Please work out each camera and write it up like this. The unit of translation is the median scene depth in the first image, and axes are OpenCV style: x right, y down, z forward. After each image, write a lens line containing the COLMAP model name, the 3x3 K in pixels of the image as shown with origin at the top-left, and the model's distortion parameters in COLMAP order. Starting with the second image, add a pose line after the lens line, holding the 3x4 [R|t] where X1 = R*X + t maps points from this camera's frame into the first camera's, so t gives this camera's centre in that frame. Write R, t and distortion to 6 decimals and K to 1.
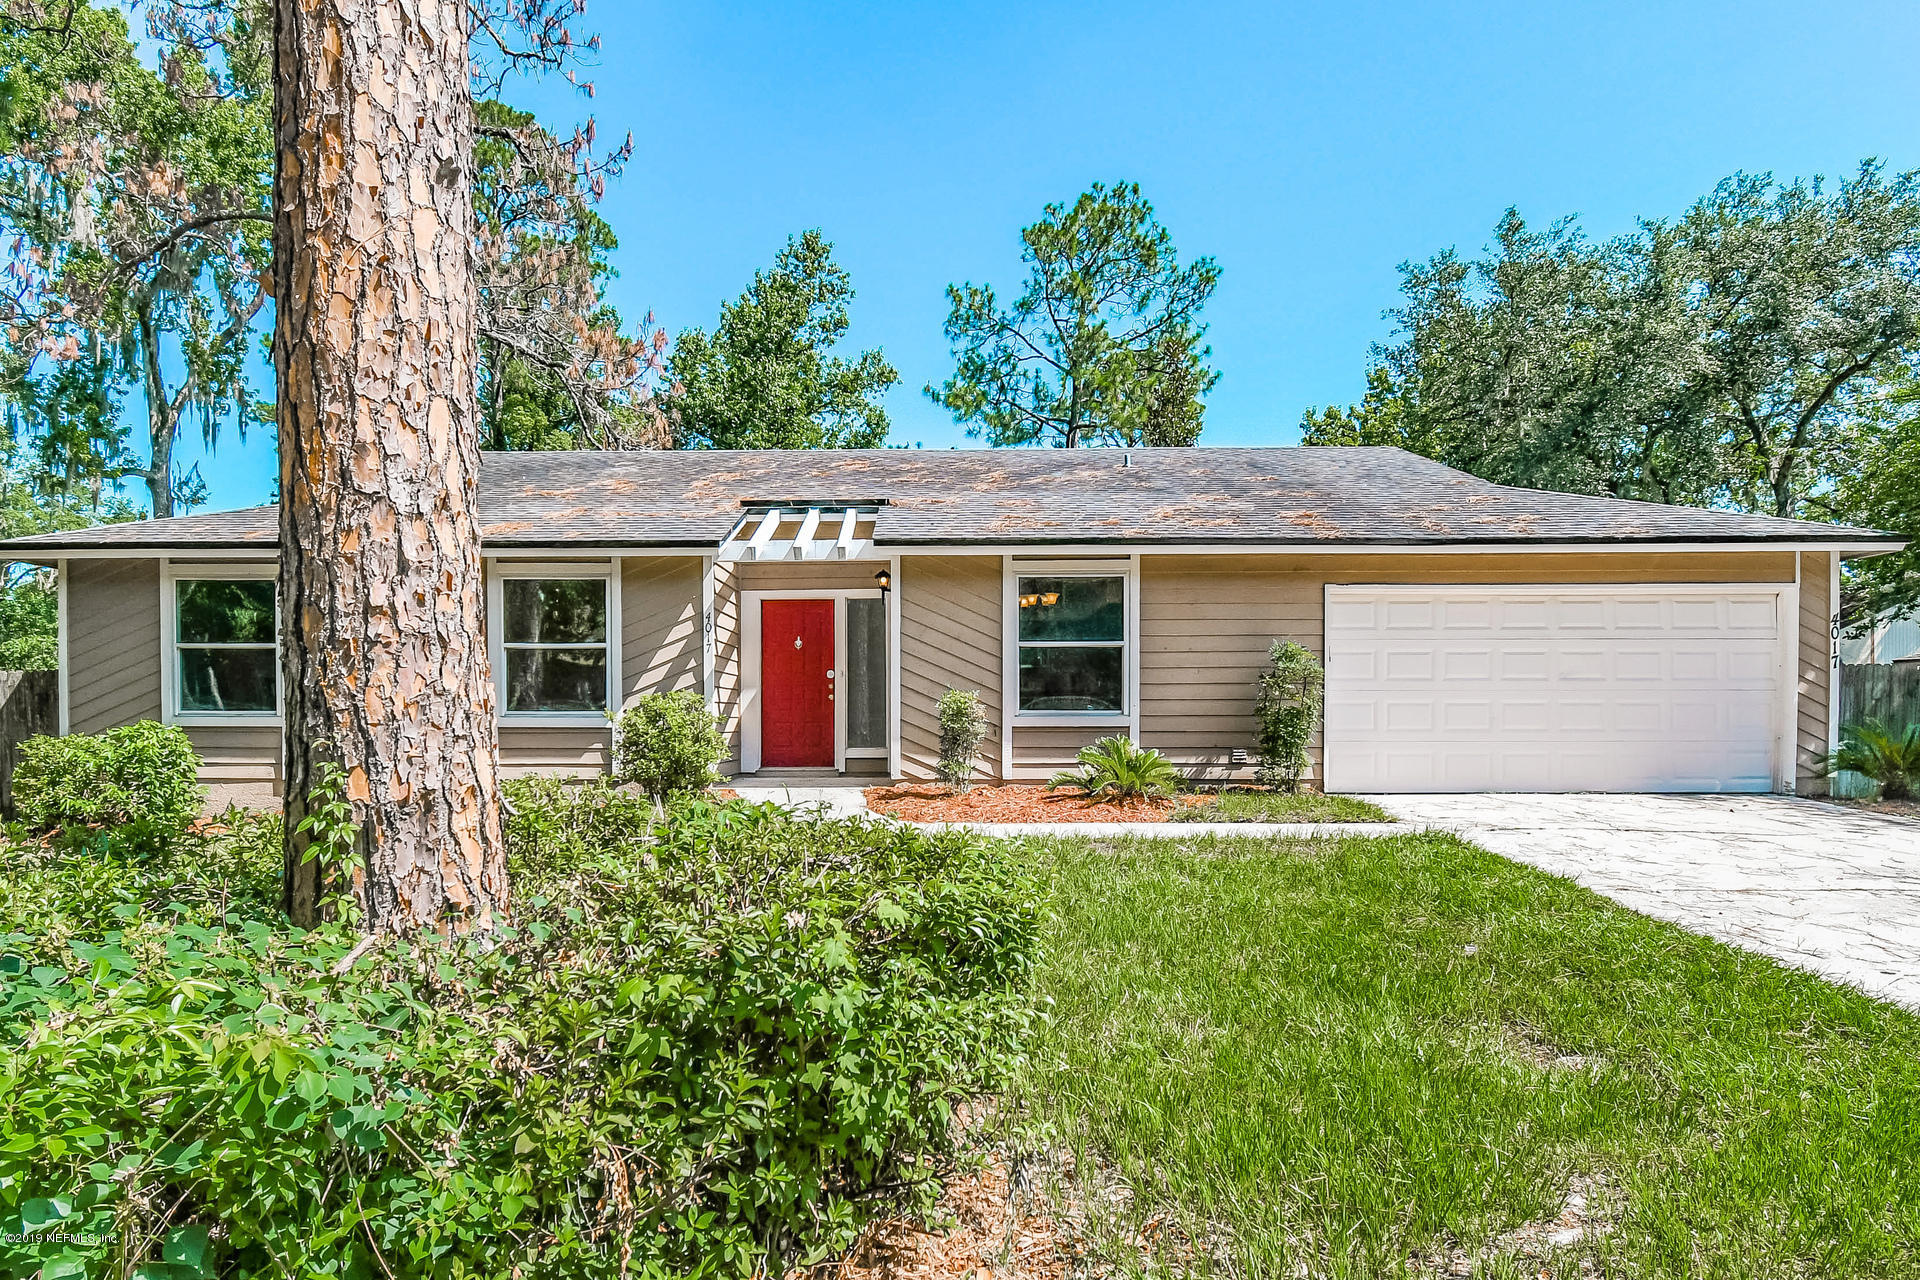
lens RADIAL K [[851.6, 0, 960.0], [0, 851.6, 640.0], [0, 0, 1]] dist [0.039715, -0.027957]
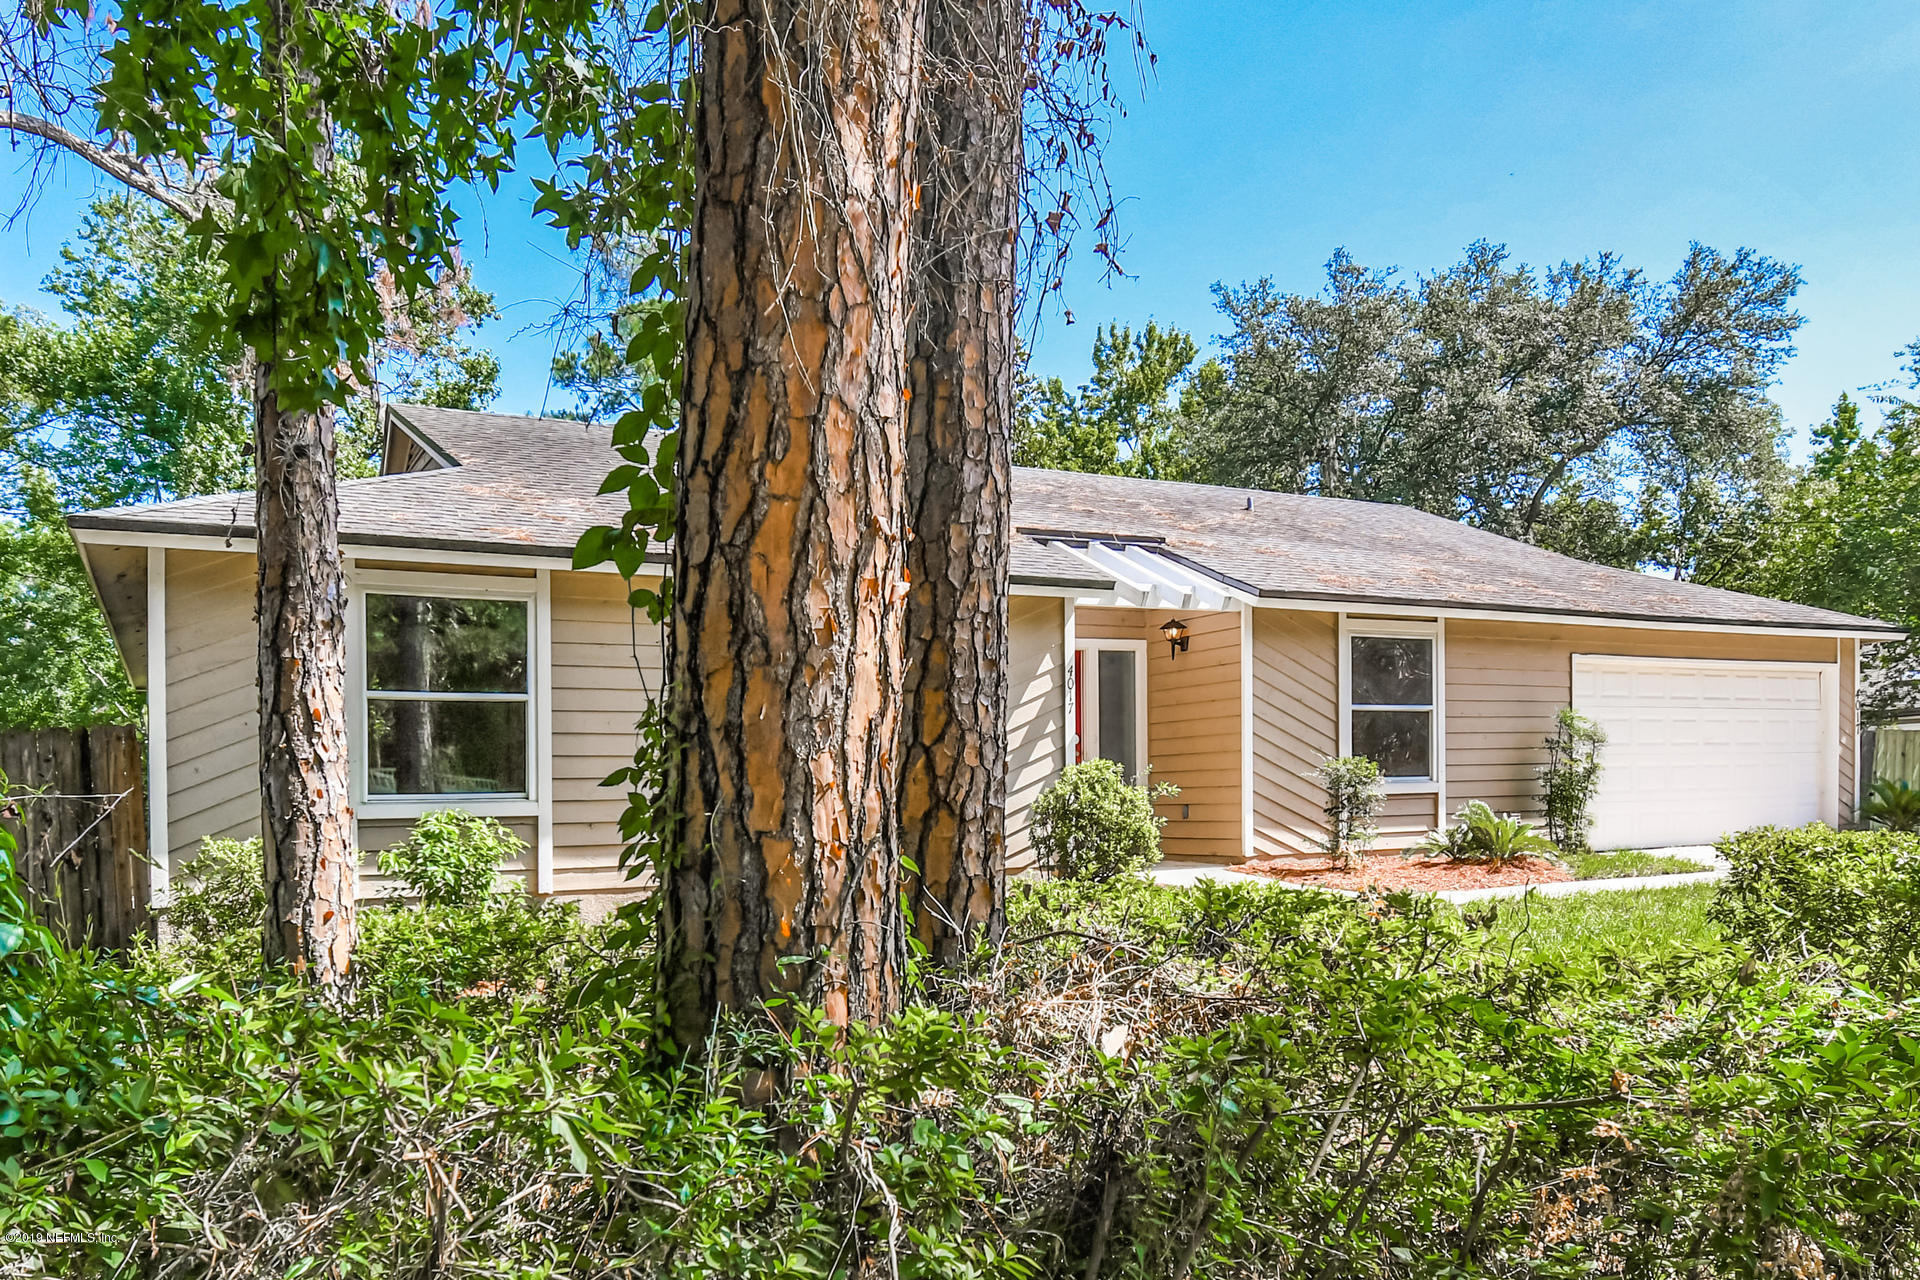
lens RADIAL K [[1170.1, 0, 960.3], [0, 1170.1, 696.3], [0, 0, 1]] dist [0.038176, 0.000614]
pose [[0.903979, 0.014517, 0.427329, -0.870974], [-0.015004, 0.999885, -0.002227, 0.001930], [-0.427313, -0.004398, 0.904093, 0.013885]]
